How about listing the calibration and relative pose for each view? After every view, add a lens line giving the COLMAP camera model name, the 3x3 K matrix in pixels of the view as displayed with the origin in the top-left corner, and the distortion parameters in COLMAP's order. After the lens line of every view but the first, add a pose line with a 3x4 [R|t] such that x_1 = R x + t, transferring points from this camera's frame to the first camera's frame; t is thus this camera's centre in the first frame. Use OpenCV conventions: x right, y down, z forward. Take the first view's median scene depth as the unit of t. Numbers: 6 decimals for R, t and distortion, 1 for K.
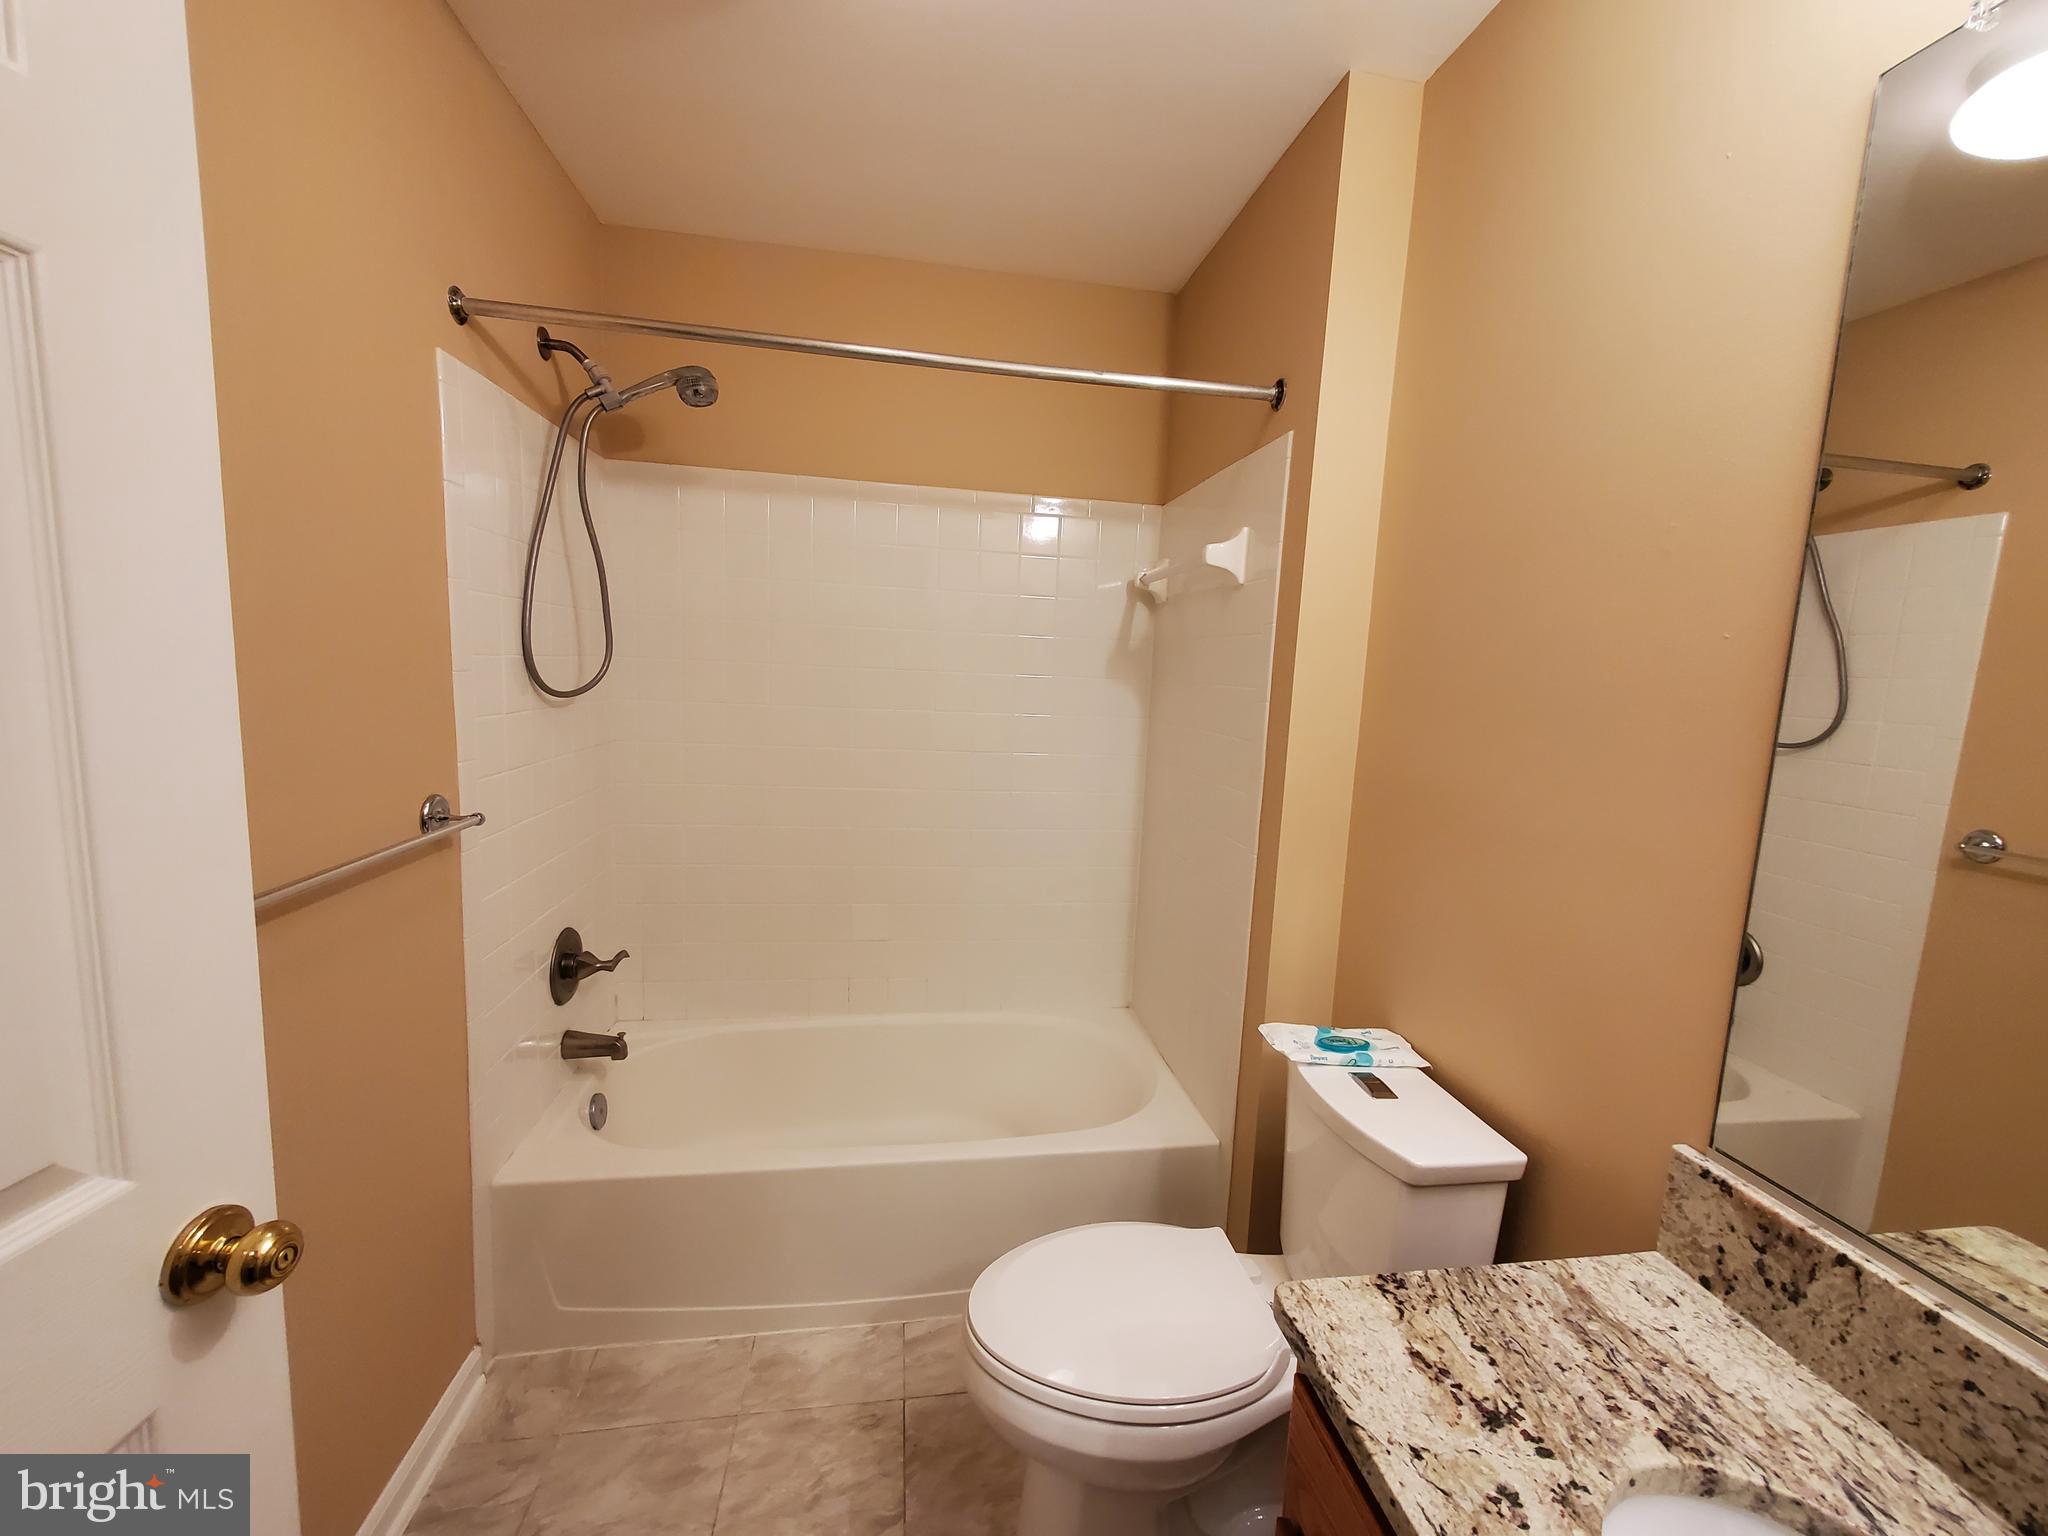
lens RADIAL K [[813.6, 0, 1025.7], [0, 813.6, 768.3], [0, 0, 1]] dist [-0.000379, 0.000604]
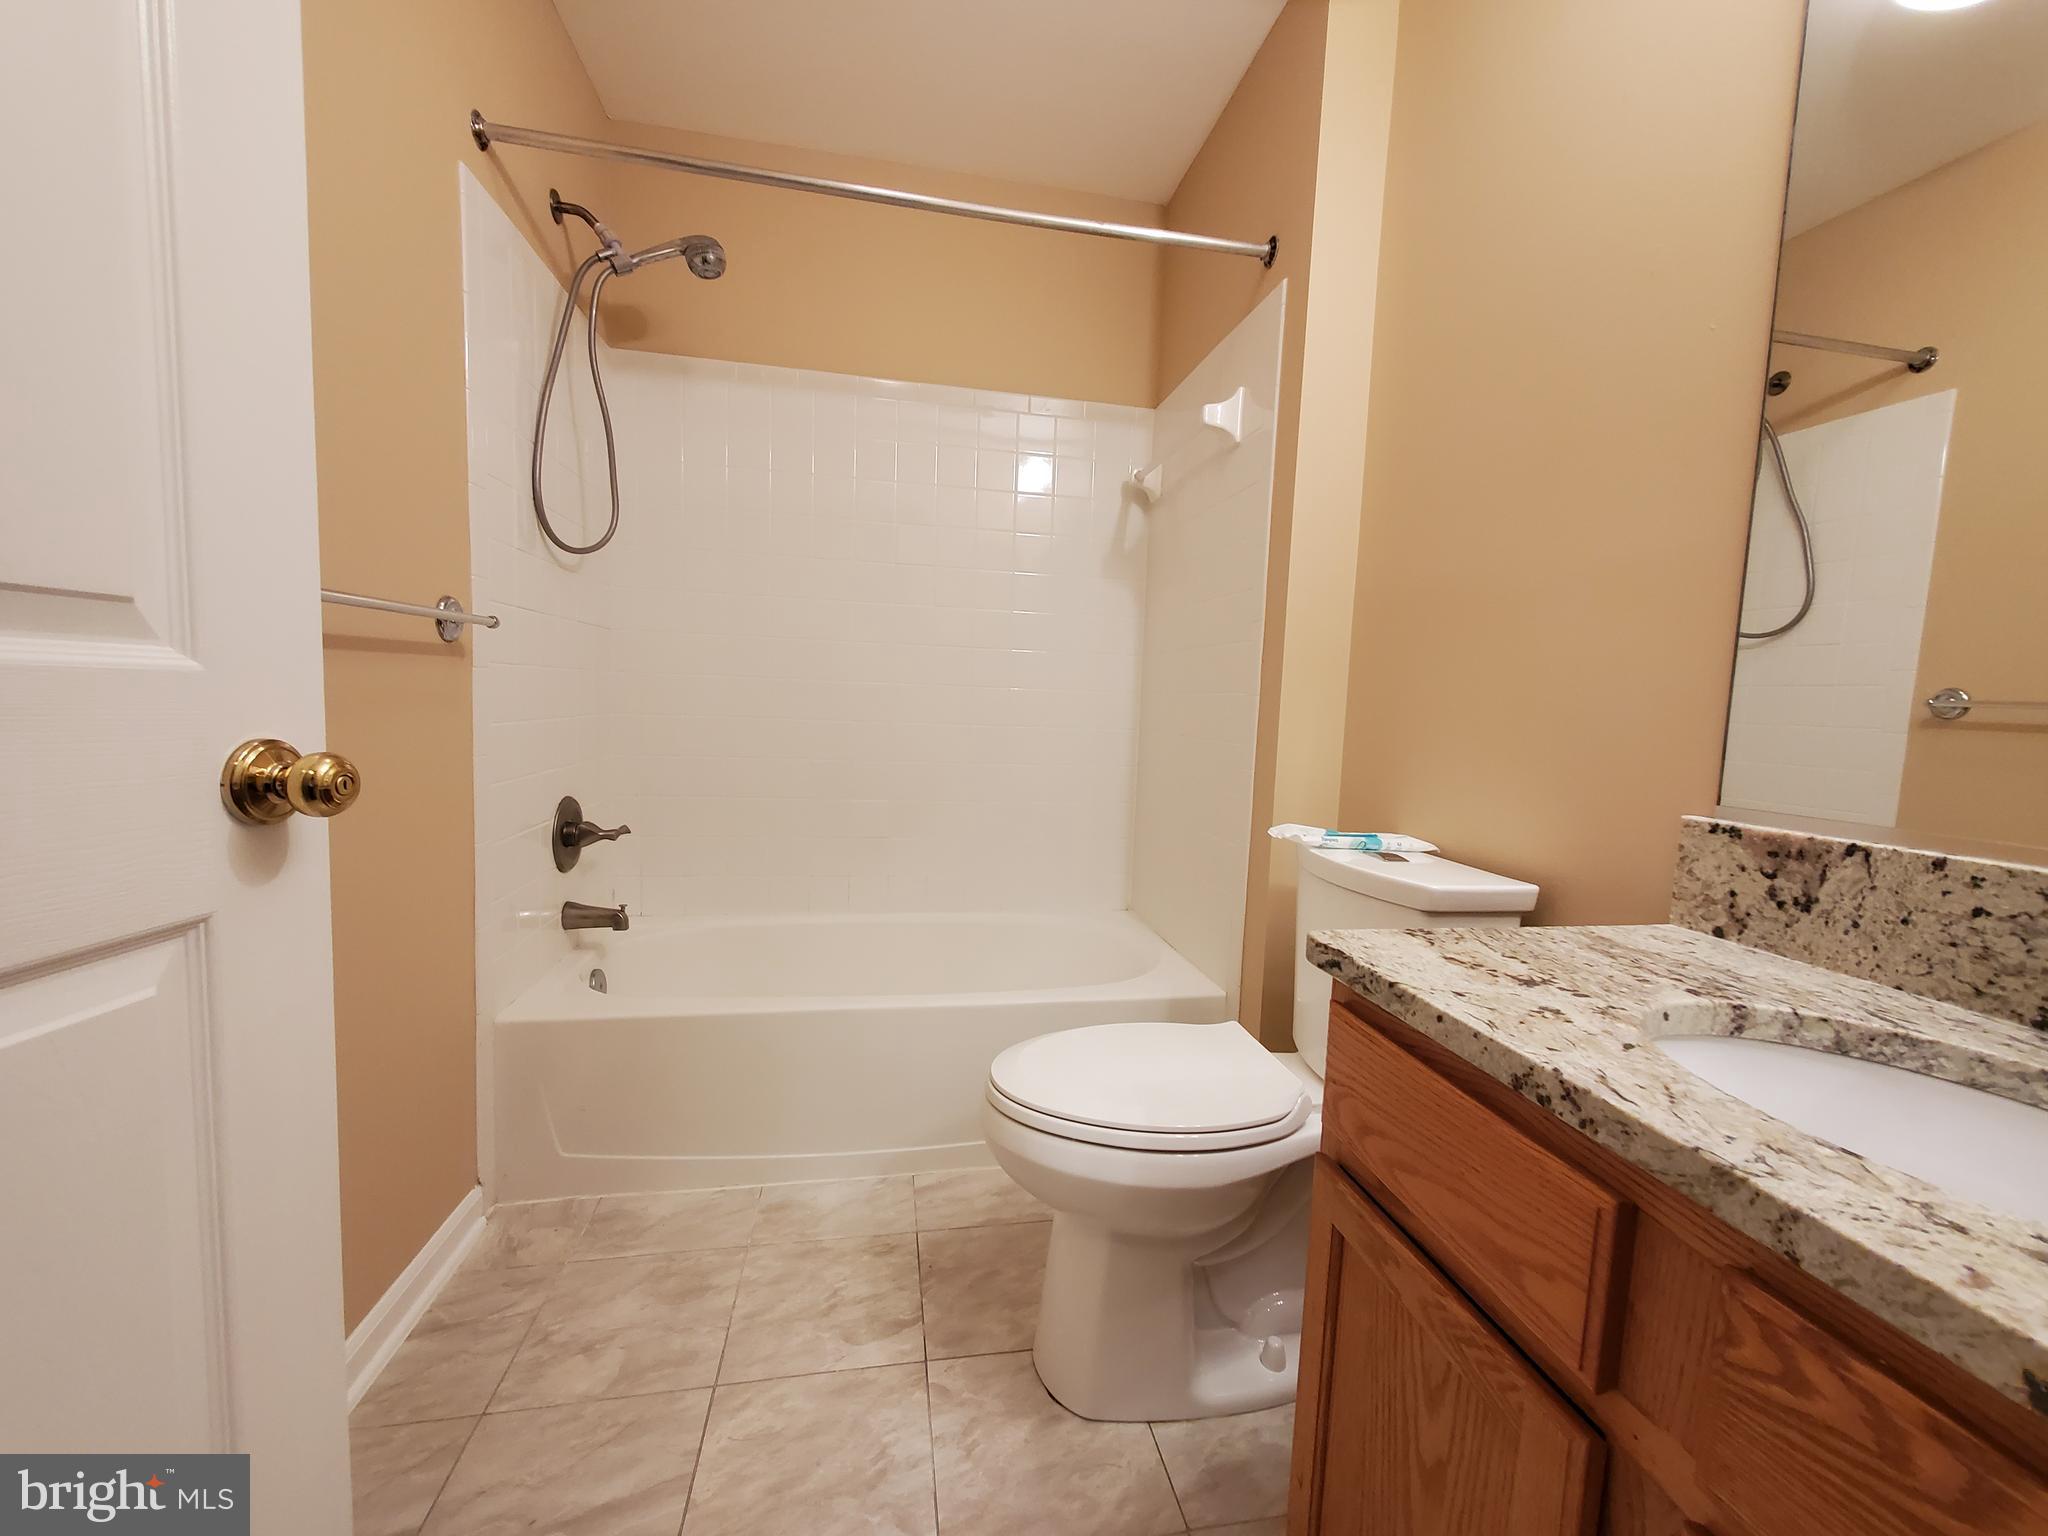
lens RADIAL K [[813.6, 0, 1025.4], [0, 813.6, 767.4], [0, 0, 1]] dist [-0.000379, 0.000604]
pose [[0.999658, -0.008362, 0.024784, -0.036669], [0.009289, 0.999253, -0.037508, 0.243292], [-0.024452, 0.037726, 0.998989, -0.009171]]
